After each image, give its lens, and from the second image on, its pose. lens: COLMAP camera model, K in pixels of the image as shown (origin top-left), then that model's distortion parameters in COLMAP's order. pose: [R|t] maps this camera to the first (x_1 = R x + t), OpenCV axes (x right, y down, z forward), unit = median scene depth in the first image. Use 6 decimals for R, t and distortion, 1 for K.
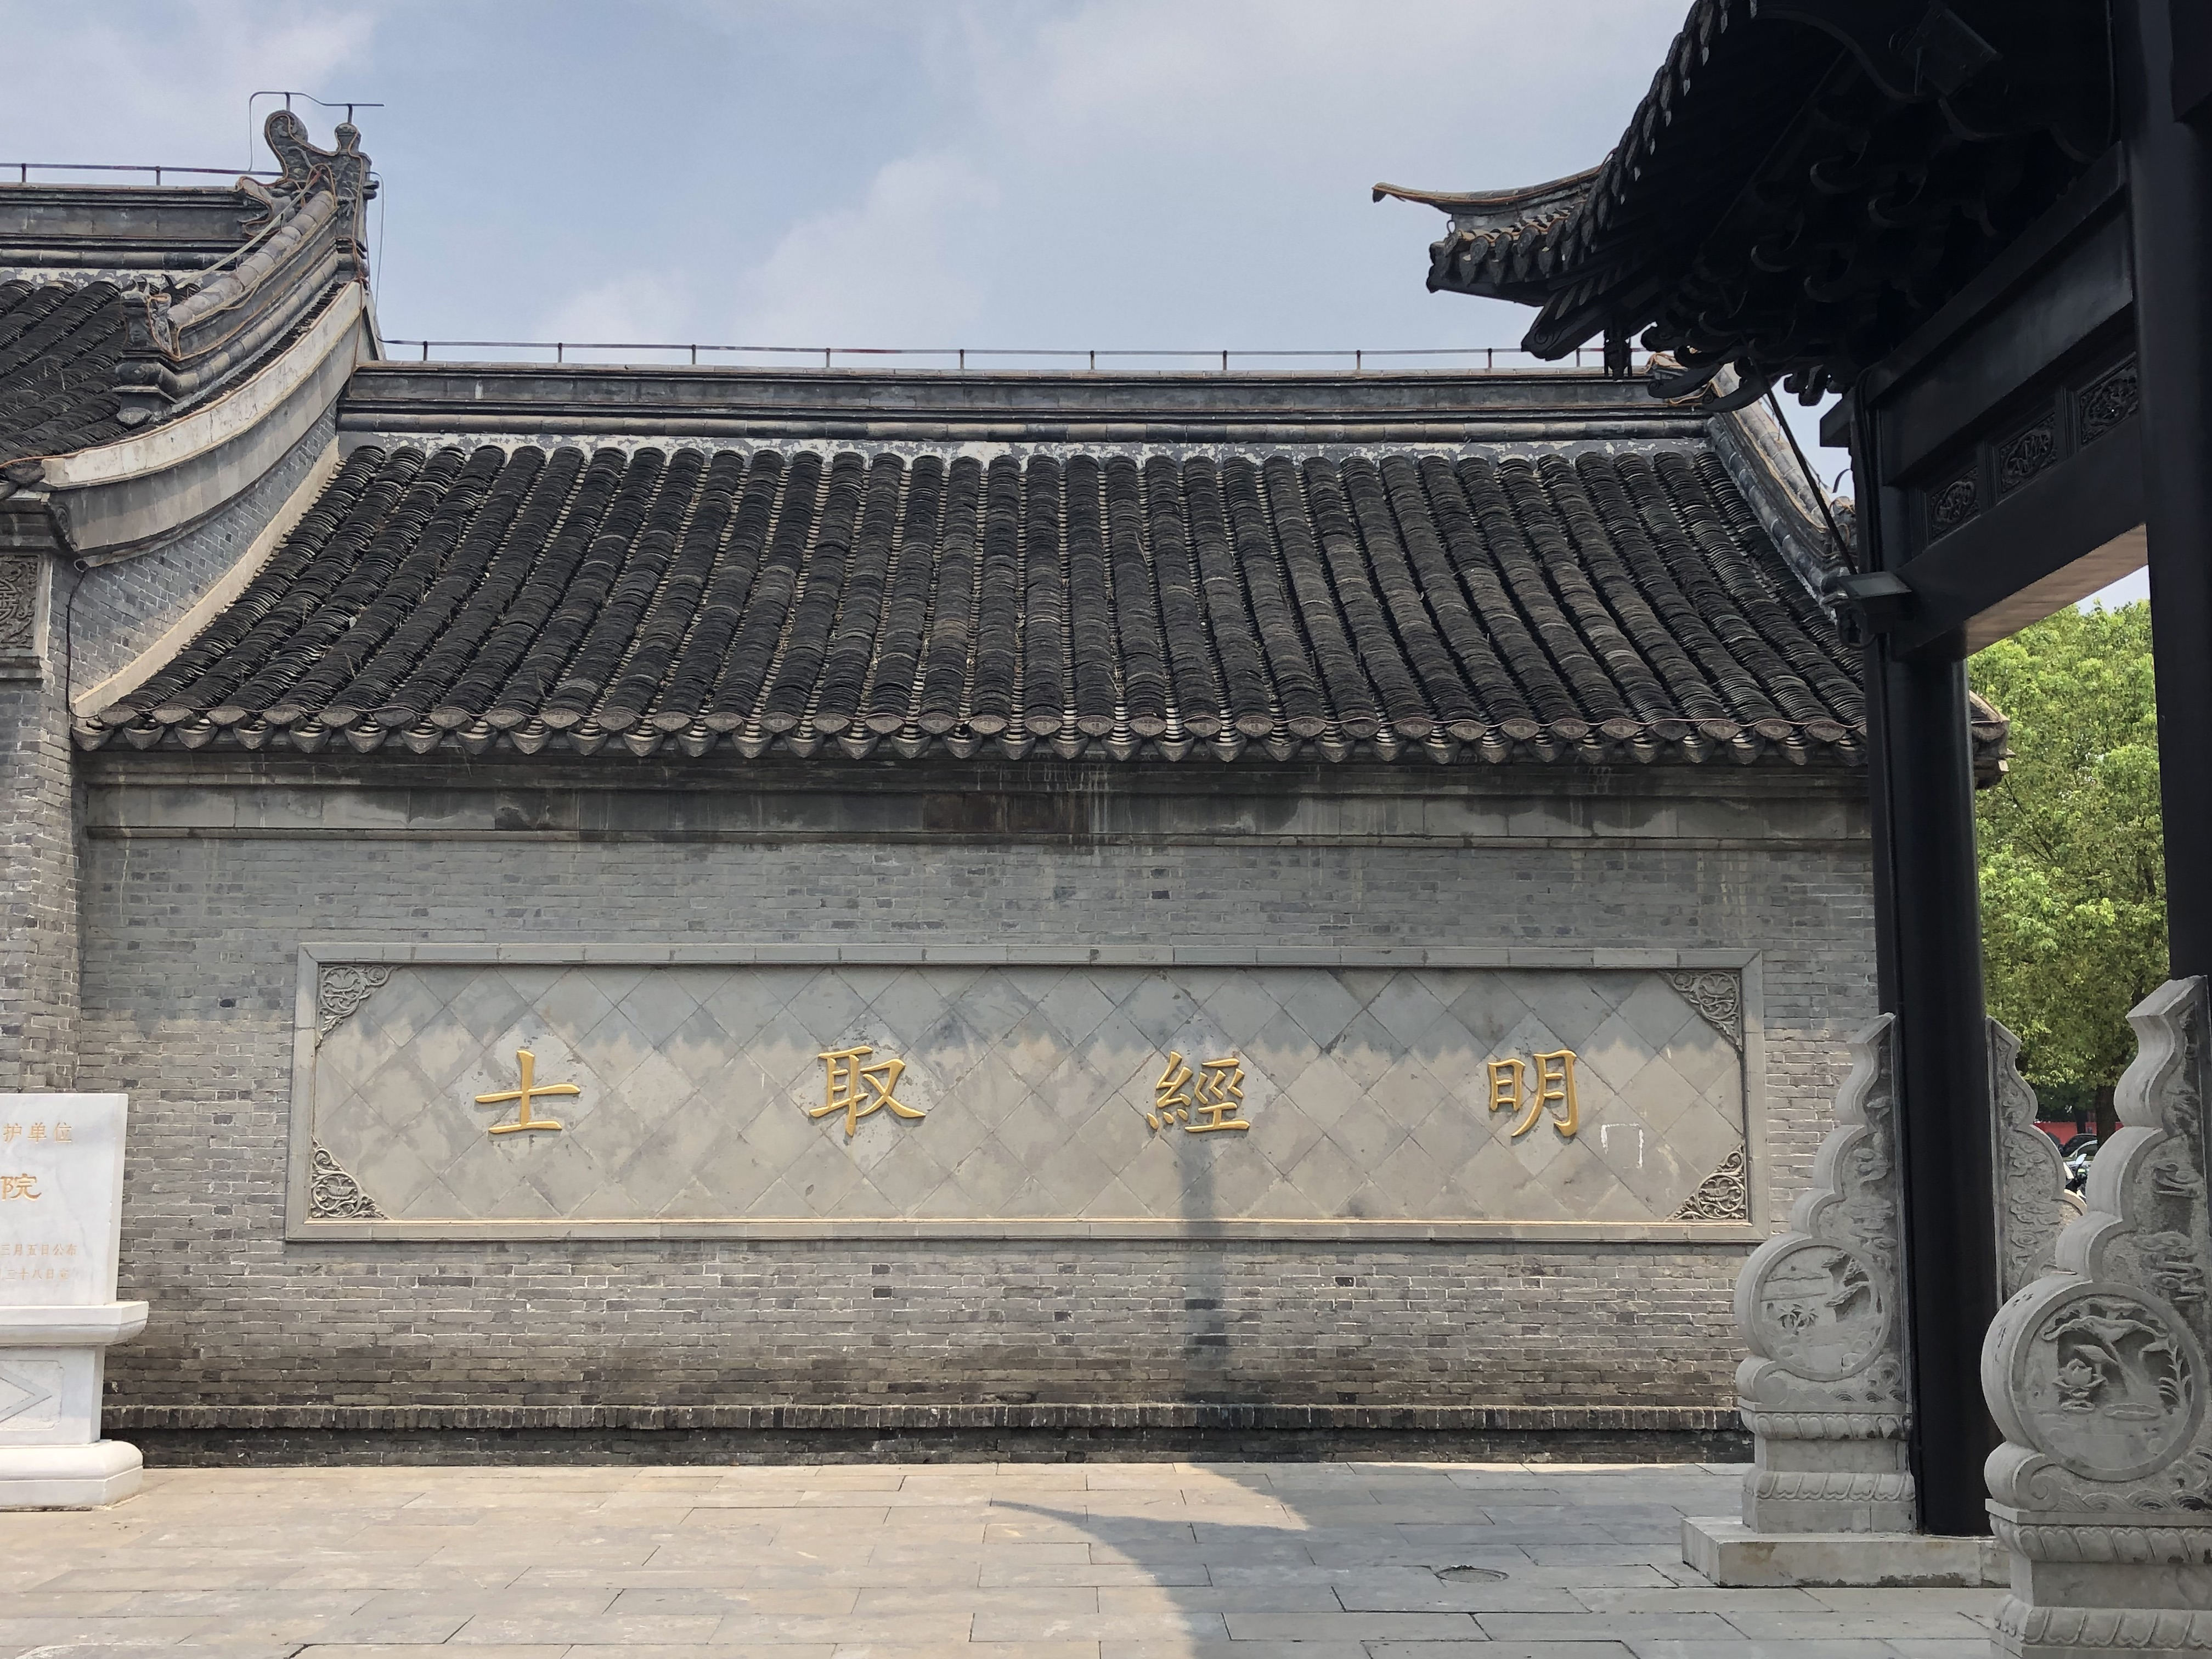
lens RADIAL K [[2252.3, 0, 1106.0], [0, 2252.3, 829.5], [0, 0, 1]] dist [-0.006486, -0.004469]
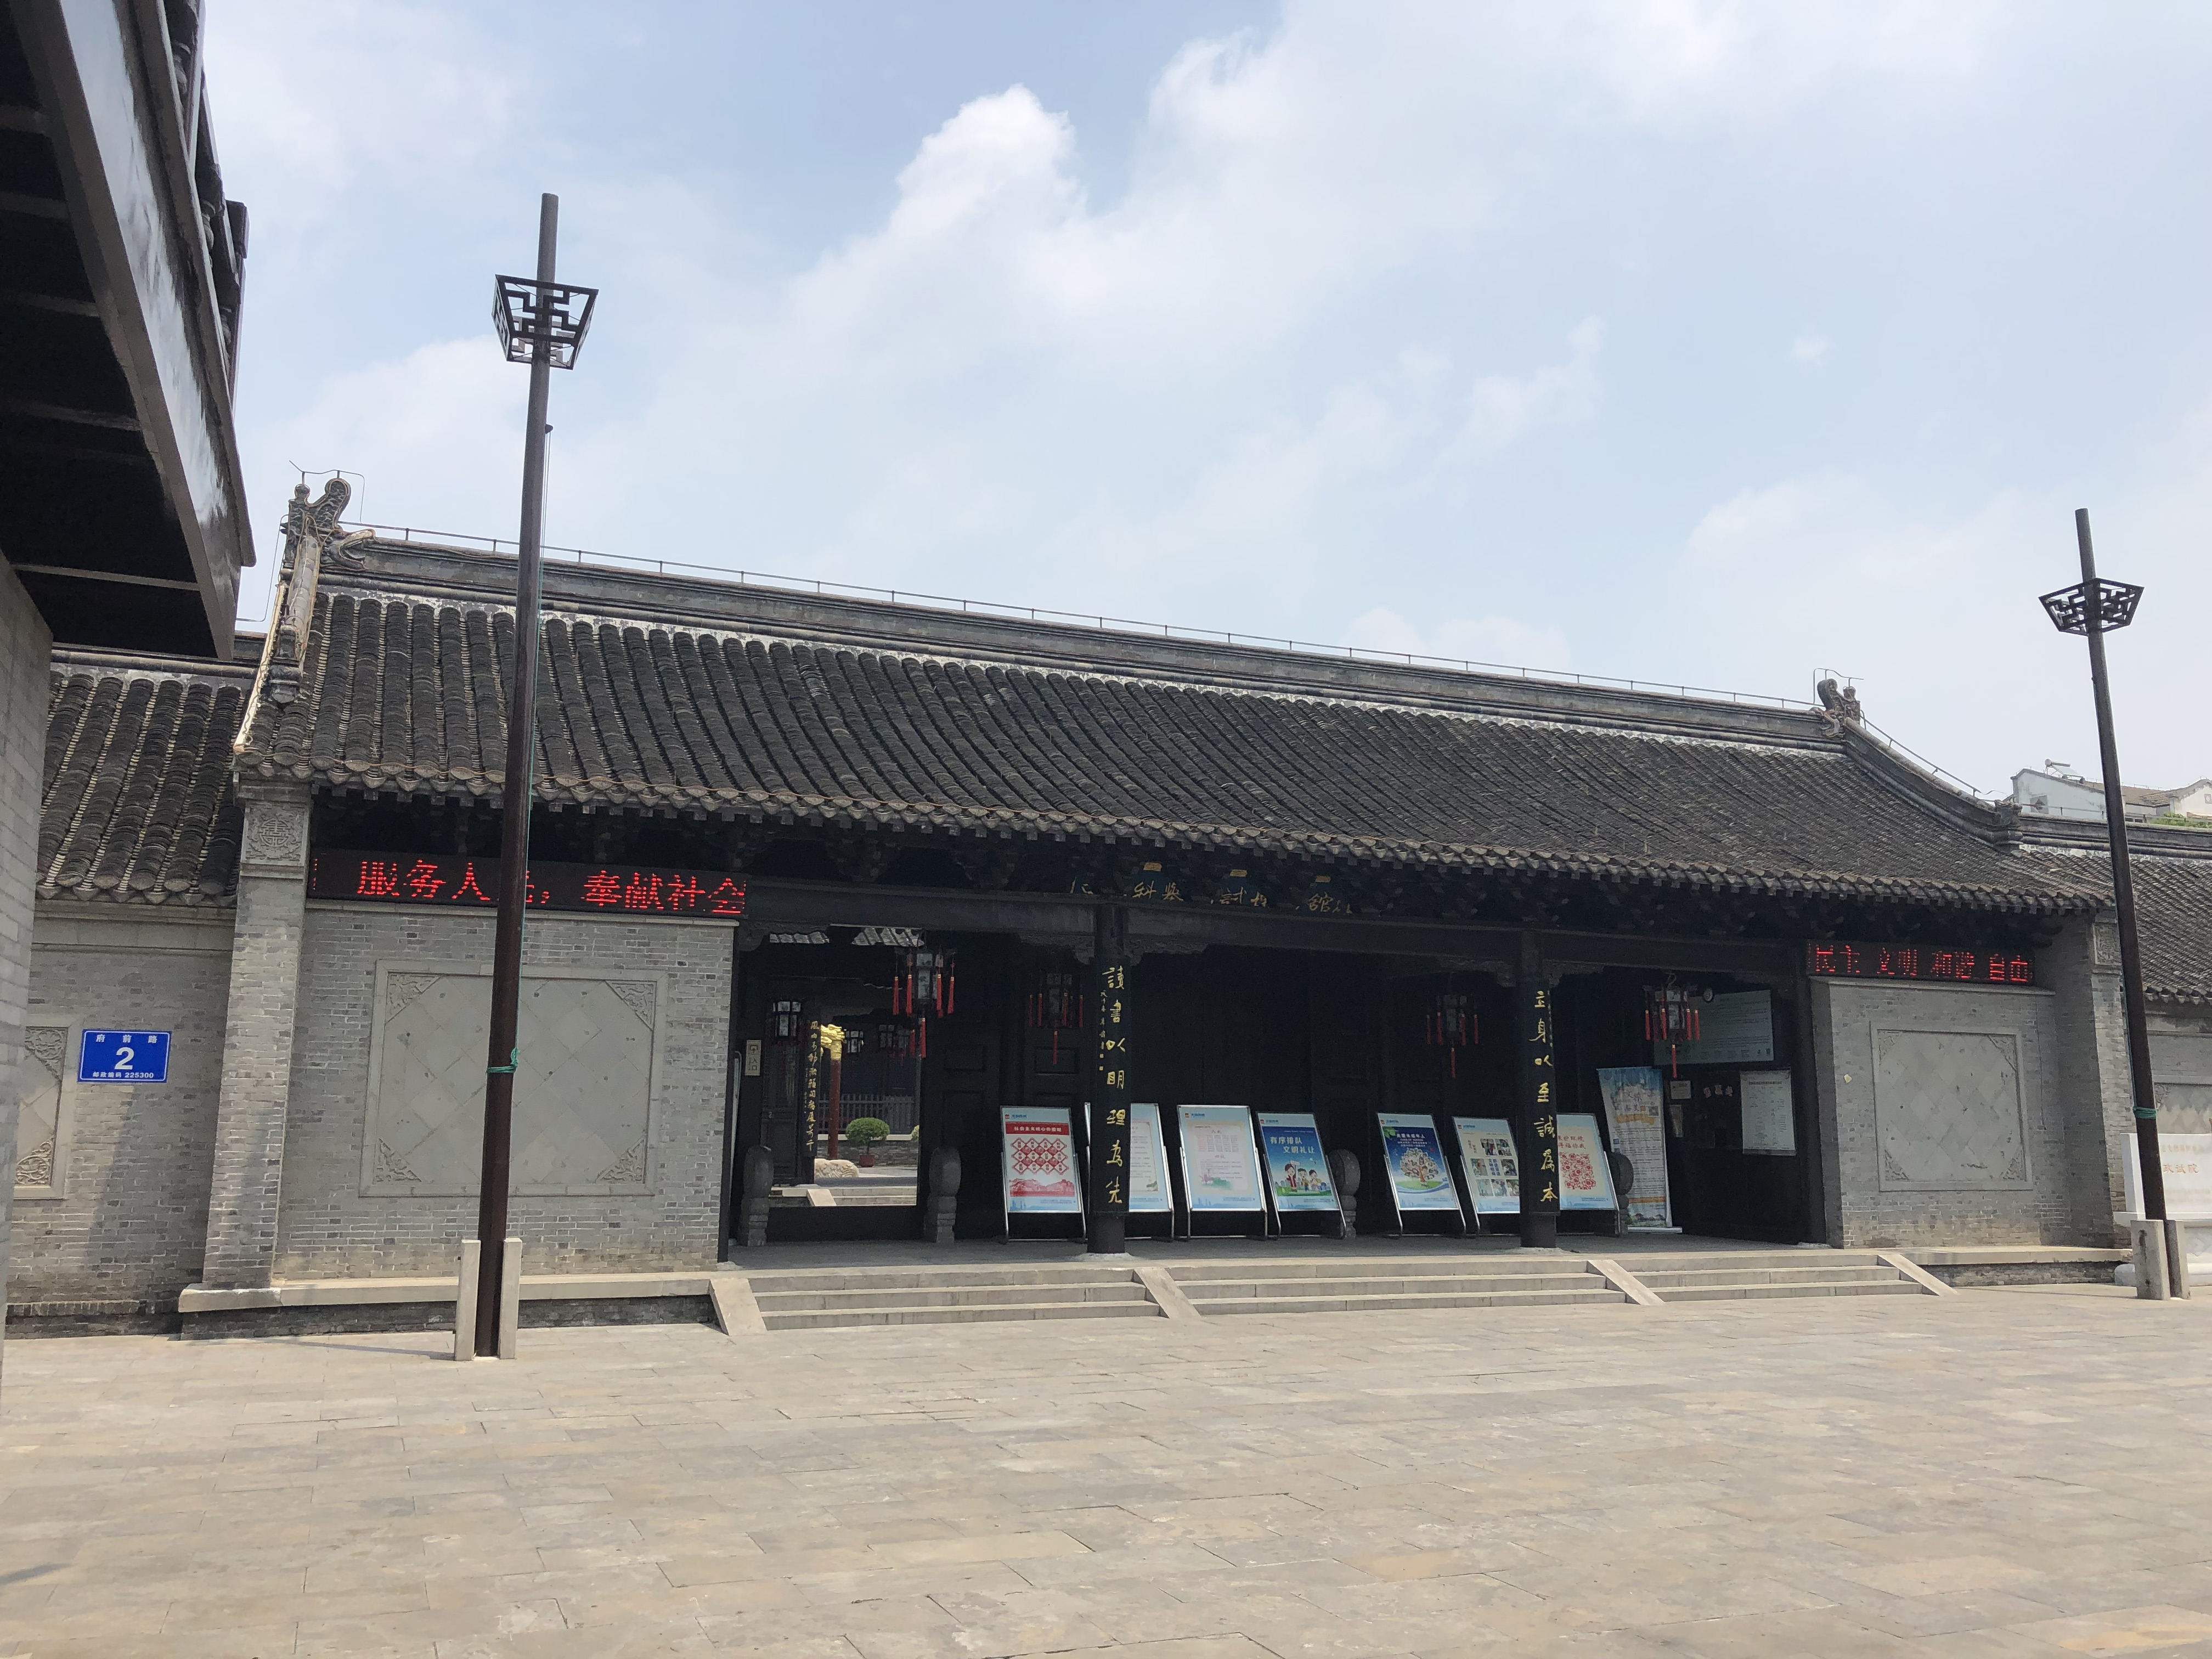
lens RADIAL K [[1810.9, 0, 1106.0], [0, 1810.9, 829.5], [0, 0, 1]] dist [0.001901, 0.006428]
pose [[0.928261, 0.071545, 0.364982, -2.285156], [-0.051376, 0.996582, -0.064690, -0.034092], [-0.368363, 0.041298, 0.928764, -0.513509]]
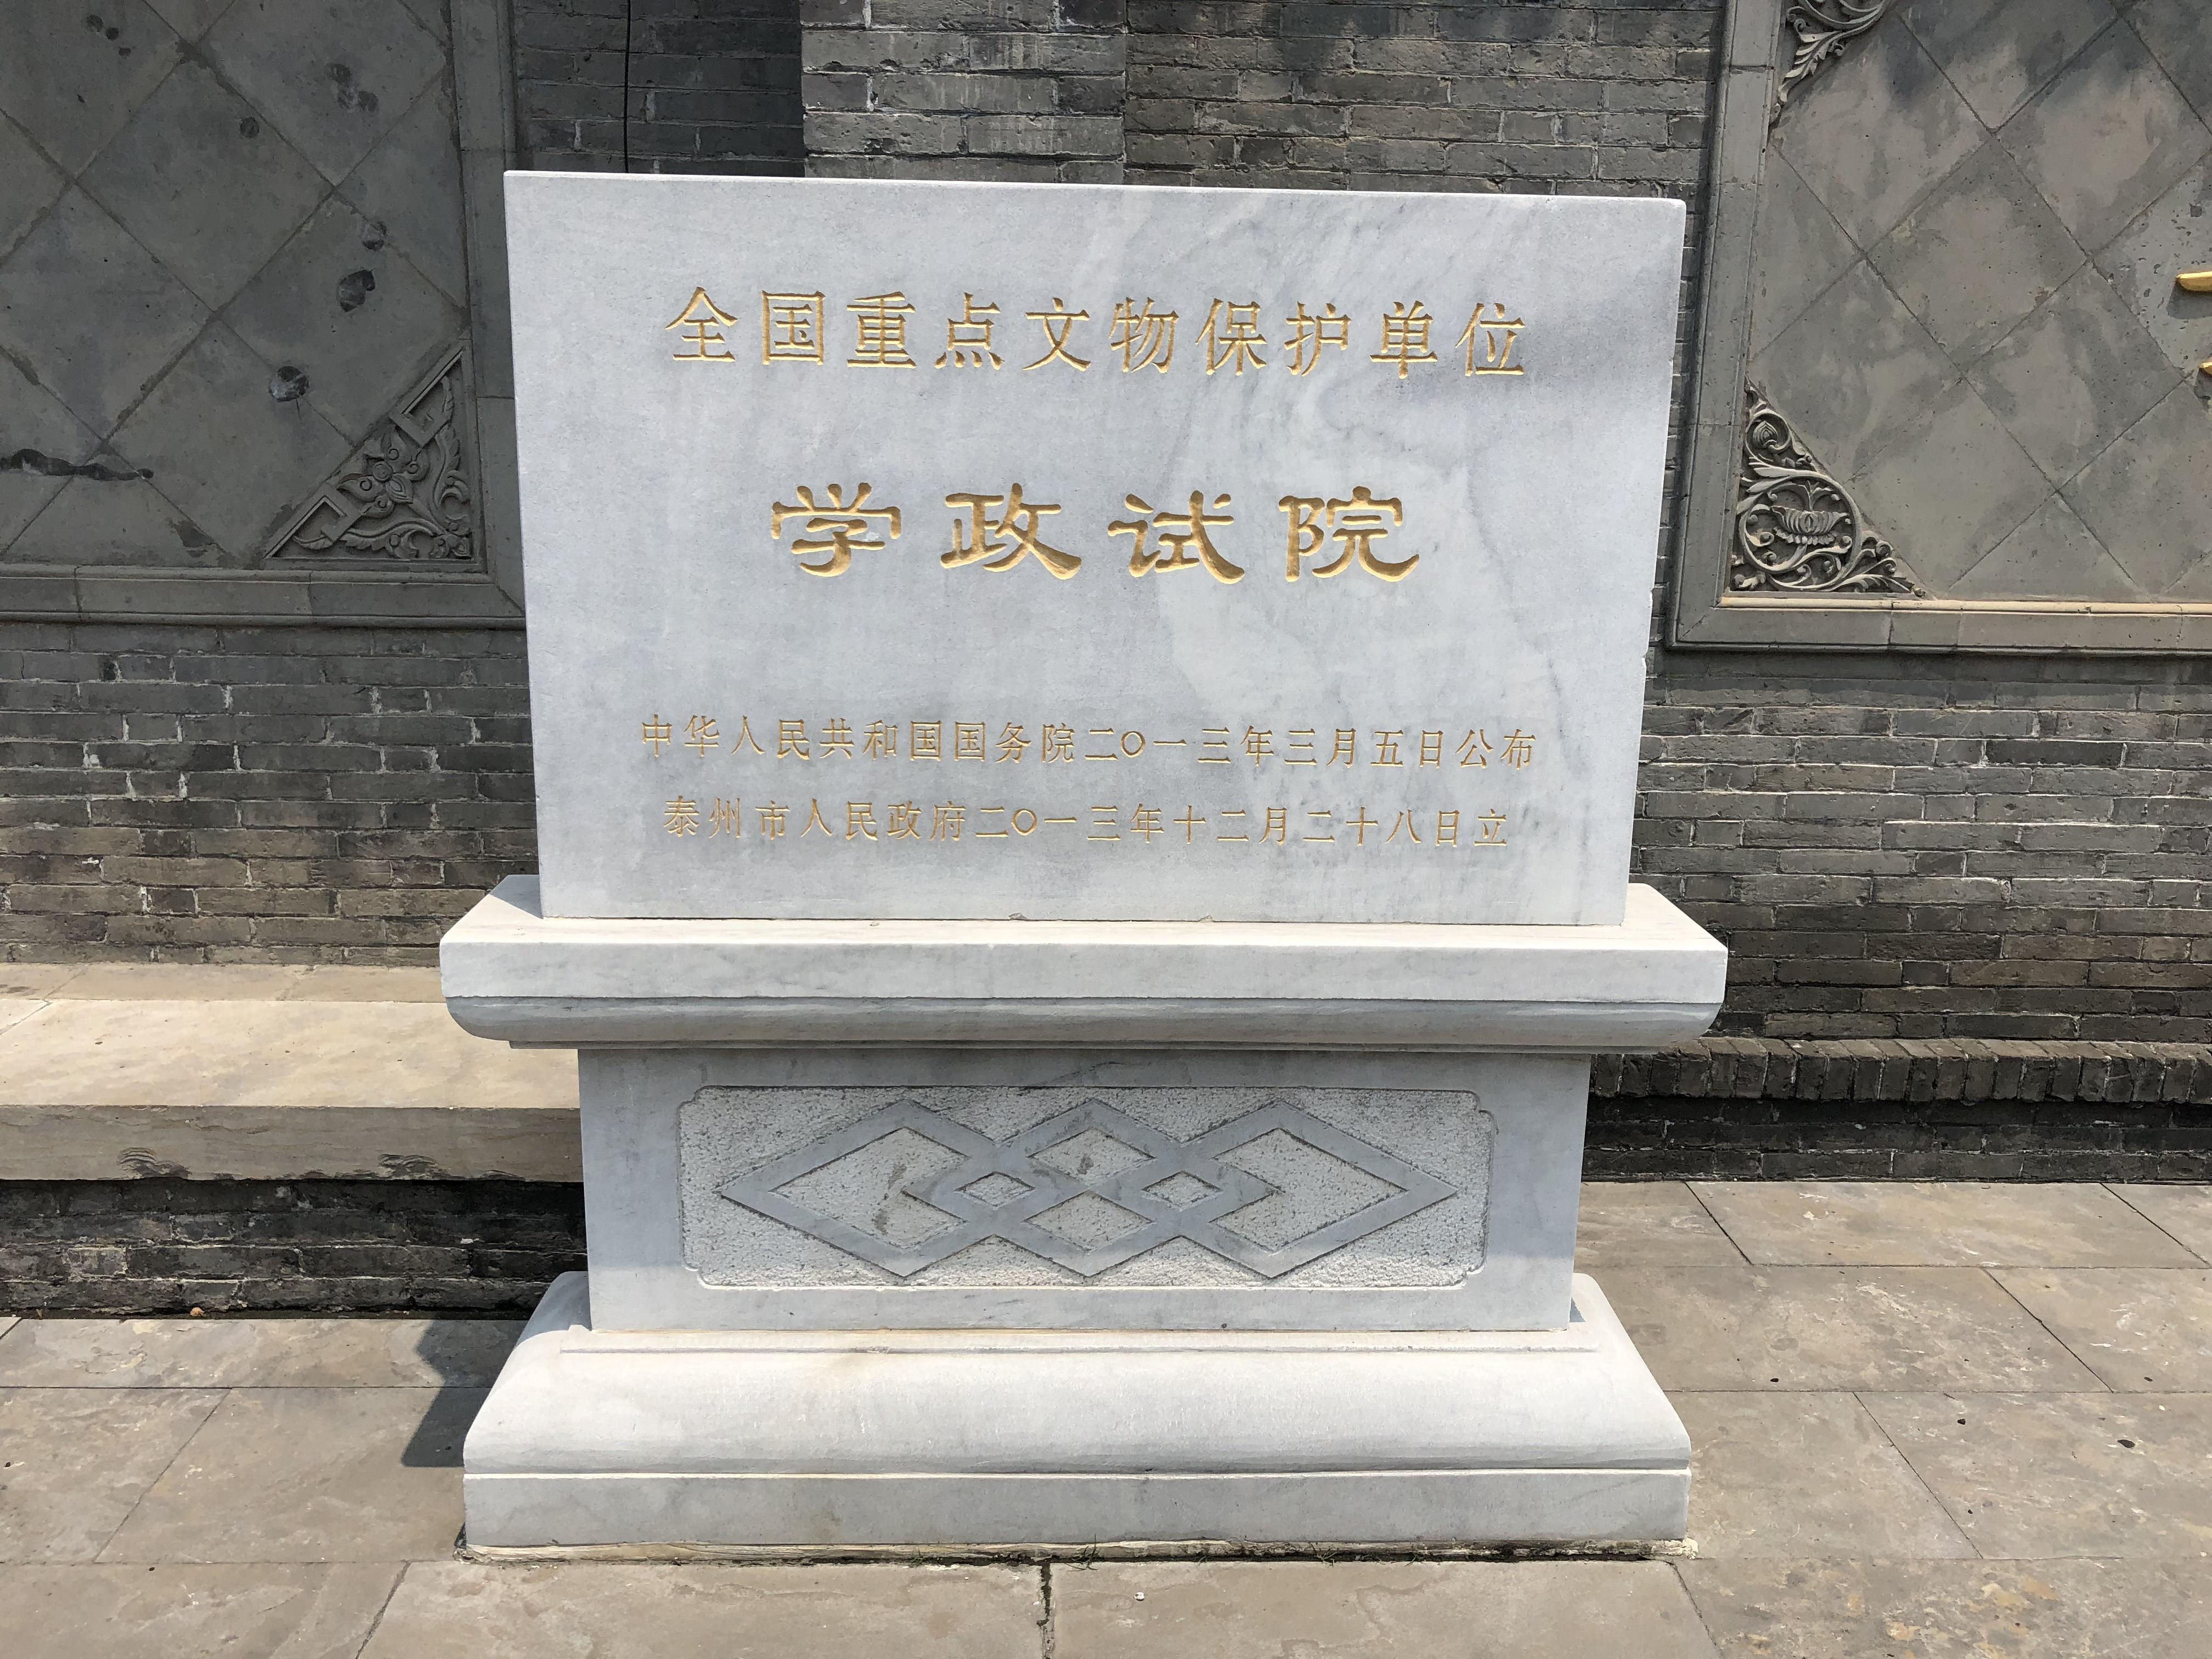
lens RADIAL K [[1810.9, 0, 1106.0], [0, 1810.9, 829.5], [0, 0, 1]] dist [0.001901, 0.006428]
pose [[0.999825, 0.017923, 0.005275, -0.463280], [-0.018618, 0.932390, 0.360974, 0.100234], [0.001551, -0.361009, 0.932561, 0.693773]]
